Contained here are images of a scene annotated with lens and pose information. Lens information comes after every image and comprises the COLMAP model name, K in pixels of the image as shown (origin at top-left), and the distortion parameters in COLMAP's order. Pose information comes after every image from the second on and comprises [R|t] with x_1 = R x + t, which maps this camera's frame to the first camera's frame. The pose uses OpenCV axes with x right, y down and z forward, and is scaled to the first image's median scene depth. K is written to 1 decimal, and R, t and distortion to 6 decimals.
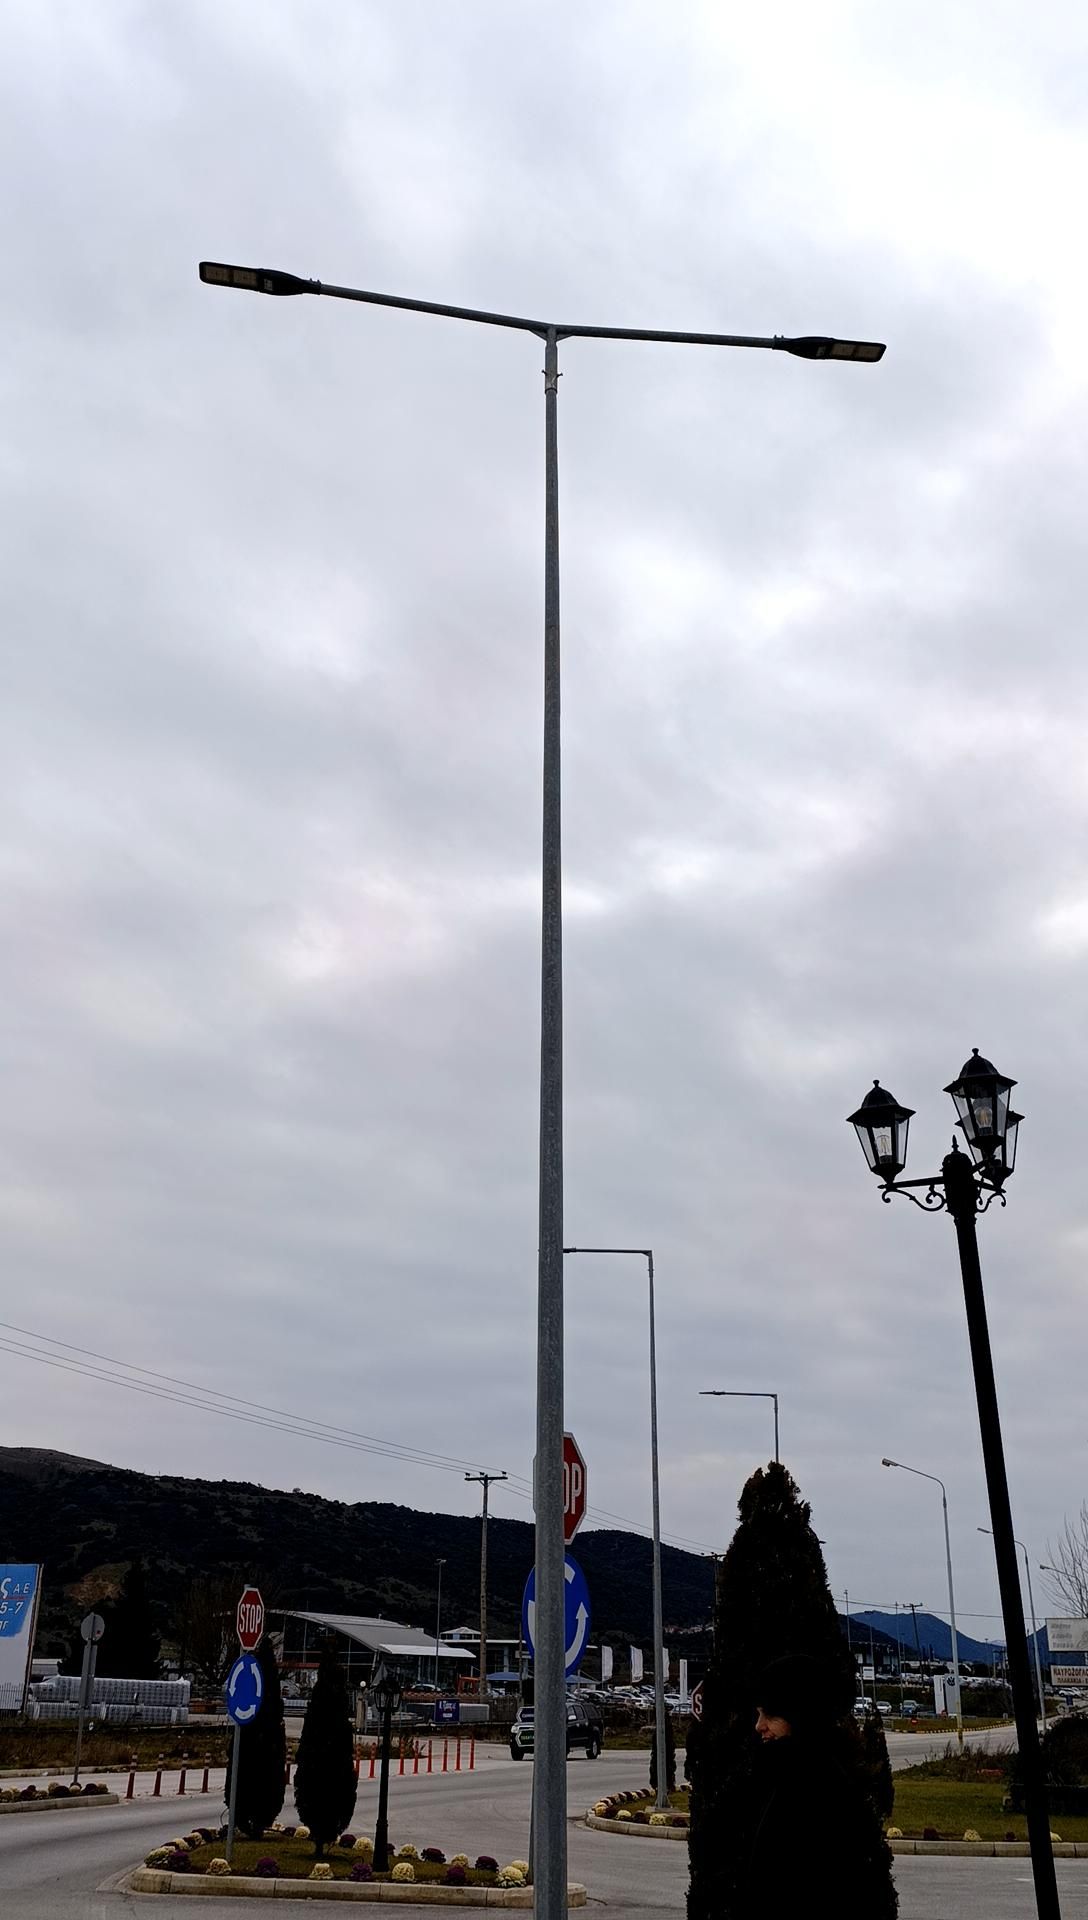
lens RADIAL K [[1596.1, 0, 429.6], [0, 1596.1, 955.9], [0, 0, 1]] dist [0.110296, -0.173482]
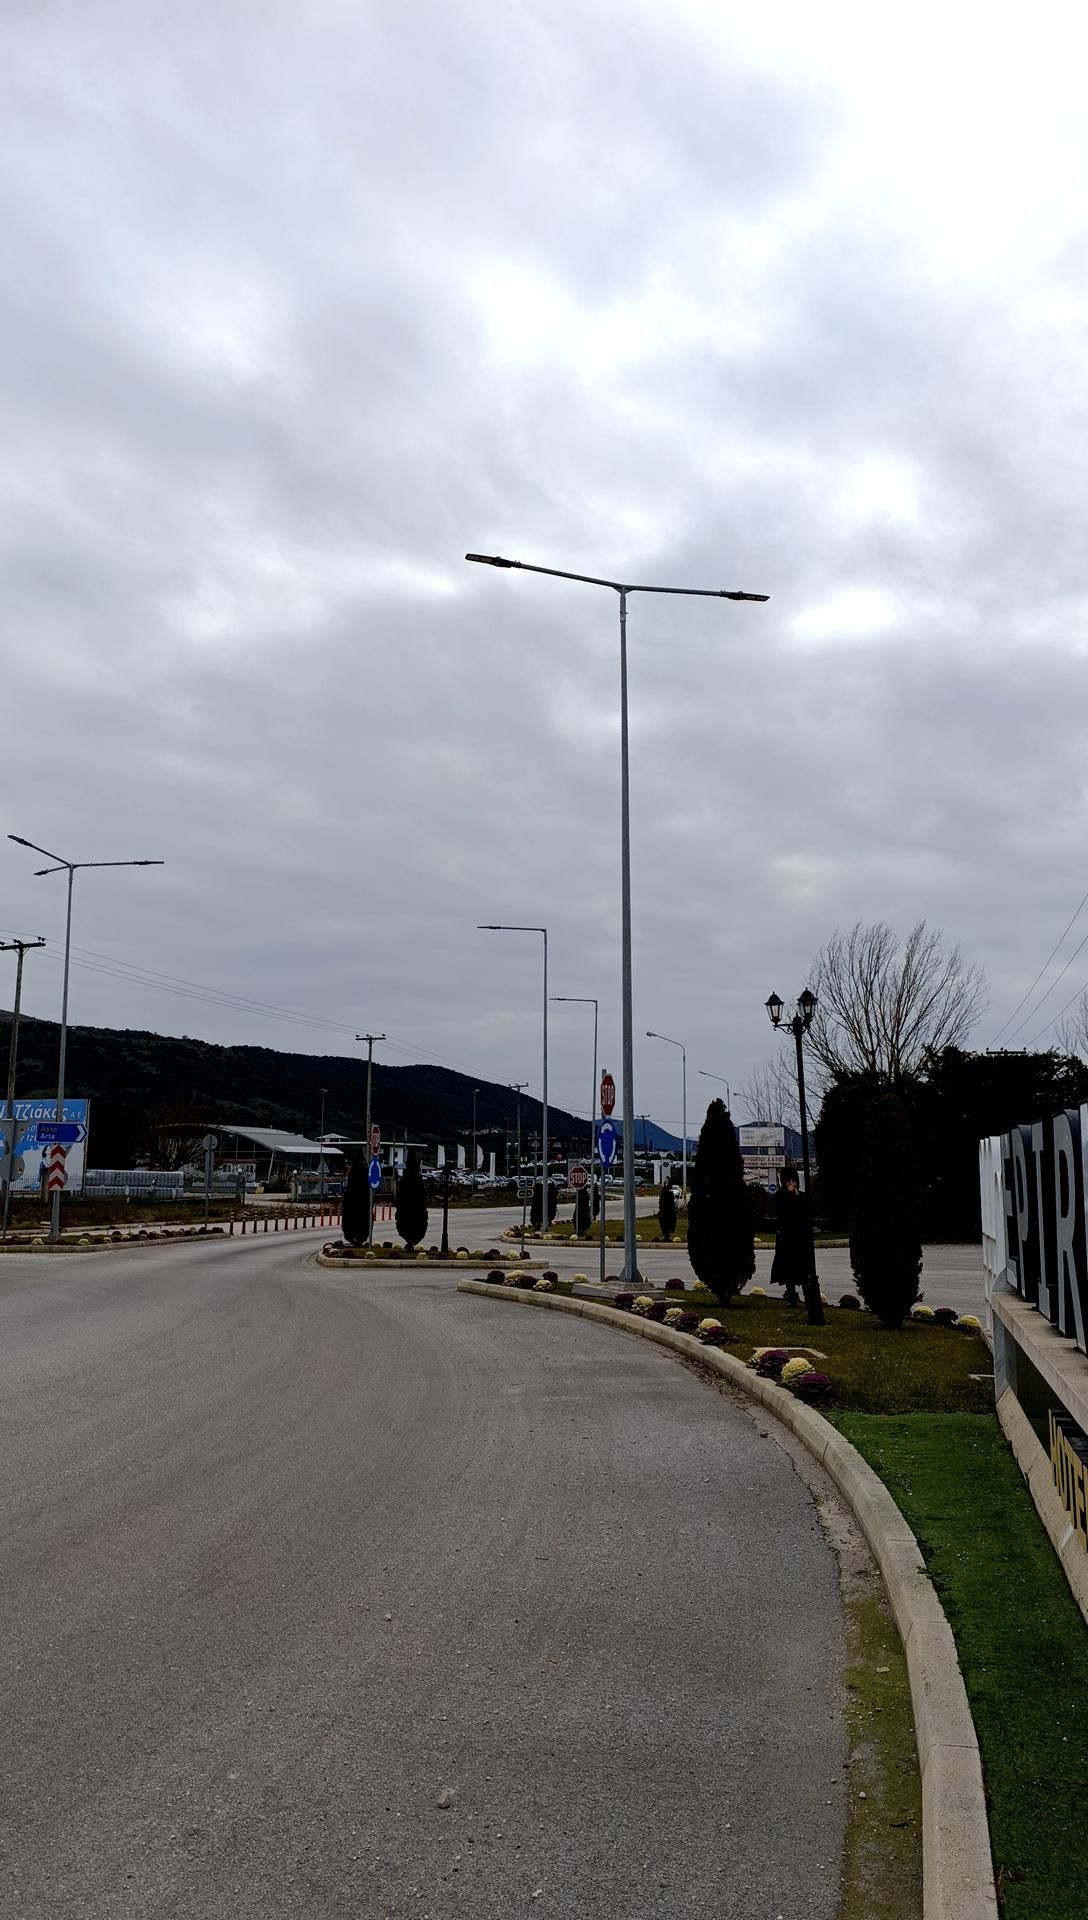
lens RADIAL K [[1596.1, 0, 429.6], [0, 1596.1, 955.9], [0, 0, 1]] dist [0.110296, -0.173482]
pose [[0.984910, 0.009503, 0.172804, -0.122331], [-0.058467, 0.958056, 0.280553, -0.109579], [-0.162890, -0.286423, 0.944155, -0.239522]]
